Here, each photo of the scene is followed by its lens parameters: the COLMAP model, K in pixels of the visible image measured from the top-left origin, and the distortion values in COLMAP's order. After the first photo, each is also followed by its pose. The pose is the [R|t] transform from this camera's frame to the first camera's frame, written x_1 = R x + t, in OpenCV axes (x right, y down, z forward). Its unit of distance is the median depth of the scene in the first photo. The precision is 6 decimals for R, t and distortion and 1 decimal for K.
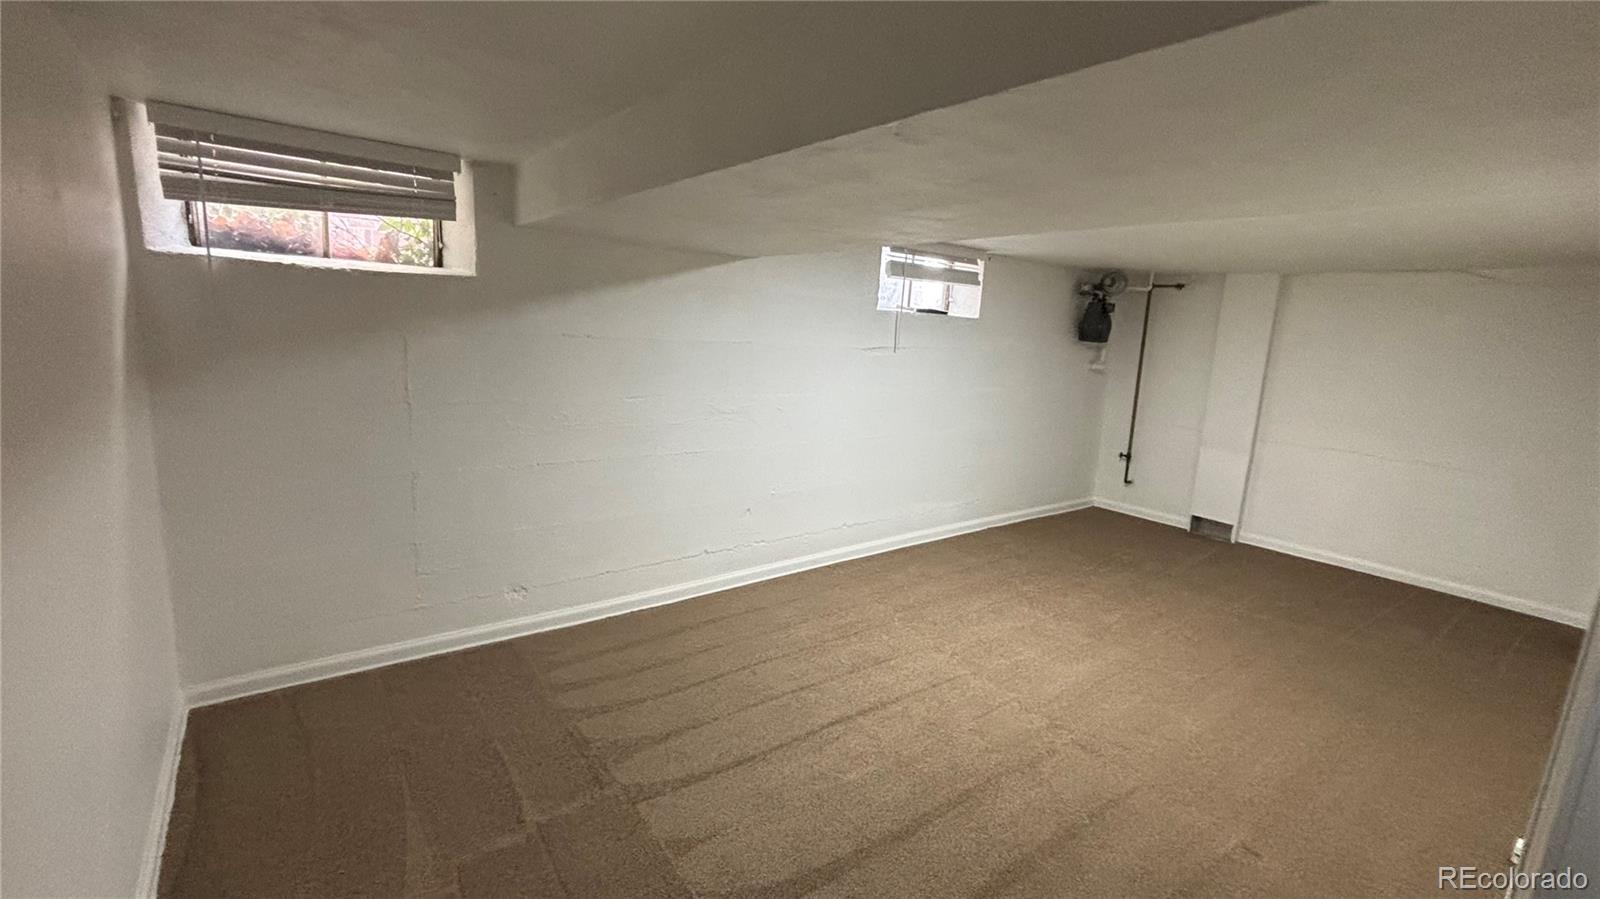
lens RADIAL K [[651.6, 0, 784.9], [0, 651.6, 443.9], [0, 0, 1]] dist [-0.002690, 0.000455]
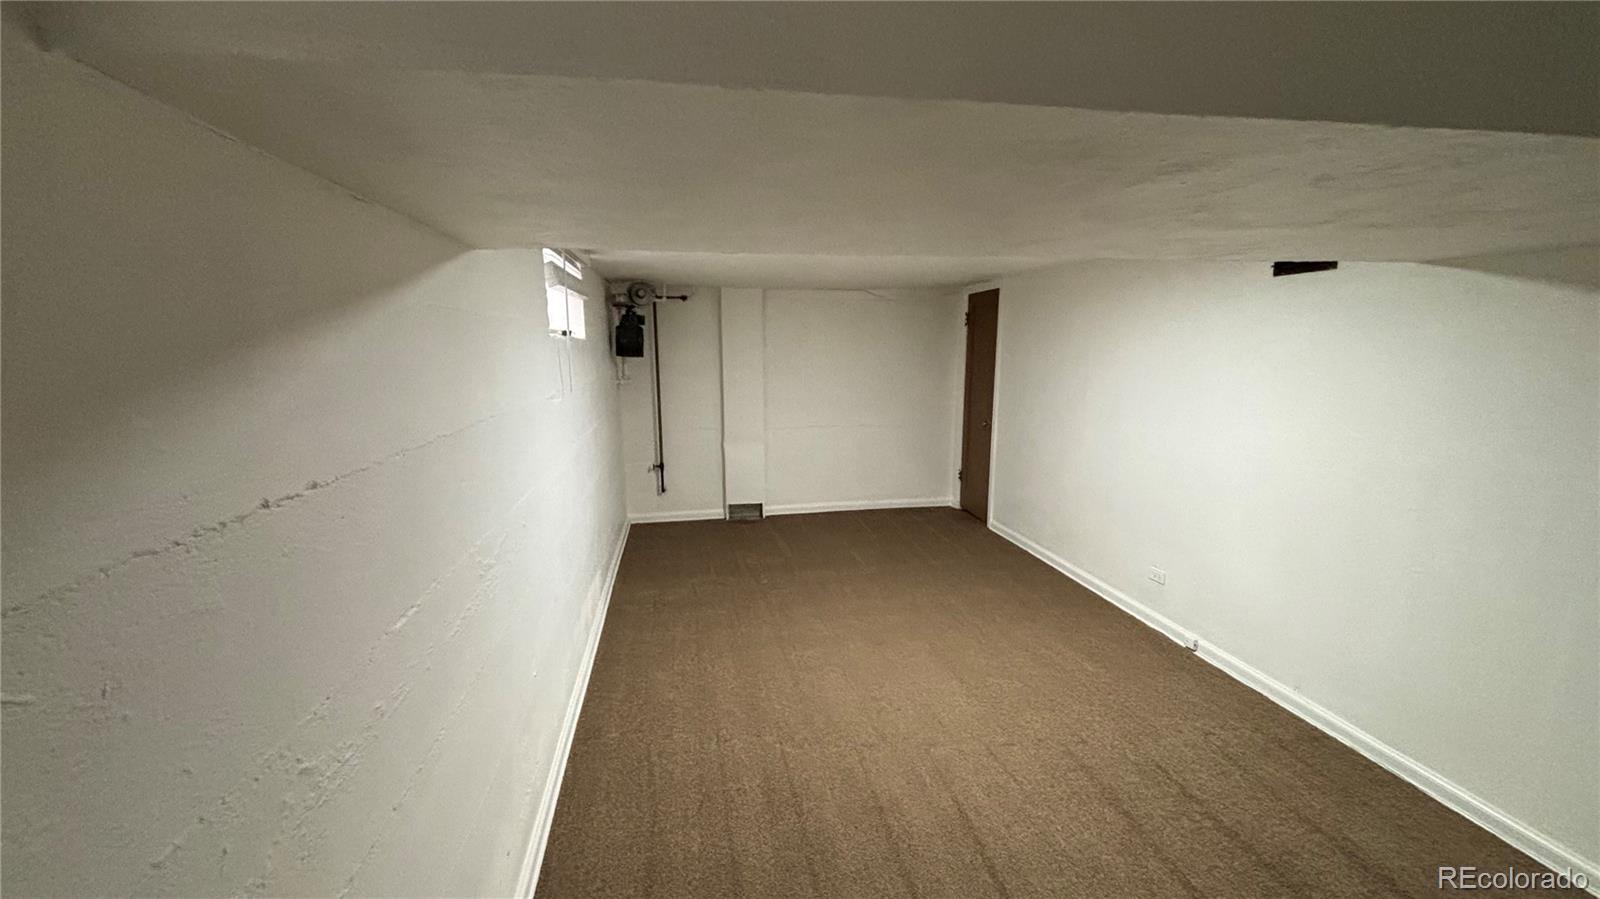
lens RADIAL K [[645.9, 0, 798.3], [0, 645.9, 448.3], [0, 0, 1]] dist [0.000214, -0.000005]
pose [[0.447676, -0.202755, 0.870906, -0.263627], [0.186682, 0.973685, 0.130722, -0.107547], [-0.874492, 0.104061, 0.473745, 0.371217]]
